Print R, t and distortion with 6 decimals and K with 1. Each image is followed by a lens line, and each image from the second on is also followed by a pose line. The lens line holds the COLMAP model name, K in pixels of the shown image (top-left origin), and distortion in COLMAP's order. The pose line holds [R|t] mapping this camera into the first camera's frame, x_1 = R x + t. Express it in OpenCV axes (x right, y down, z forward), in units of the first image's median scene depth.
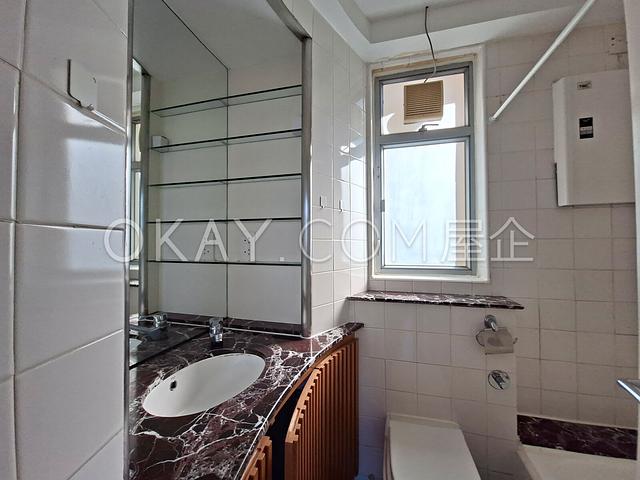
lens RADIAL K [[262.4, 0, 316.9], [0, 262.4, 240.9], [0, 0, 1]] dist [-0.001548, -0.000112]
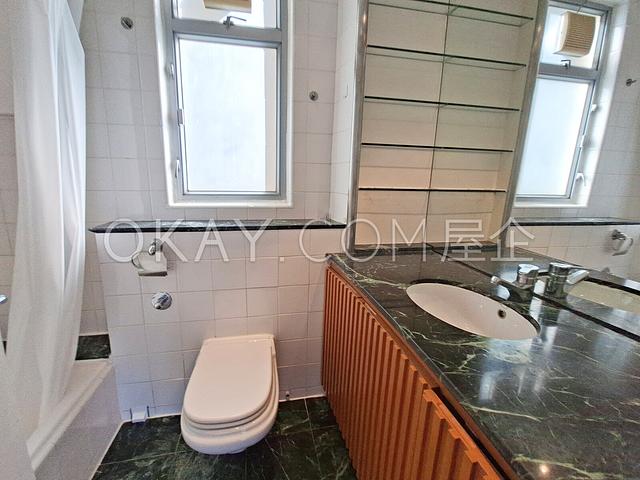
lens RADIAL K [[288.0, 0, 320.0], [0, 288.0, 240.0], [0, 0, 1]] dist [-0.003375, -0.000433]
pose [[0.894535, -0.083147, 0.439196, 0.219491], [-0.031827, 0.968206, 0.248123, -0.000791], [-0.445863, -0.235933, 0.863448, -0.055966]]
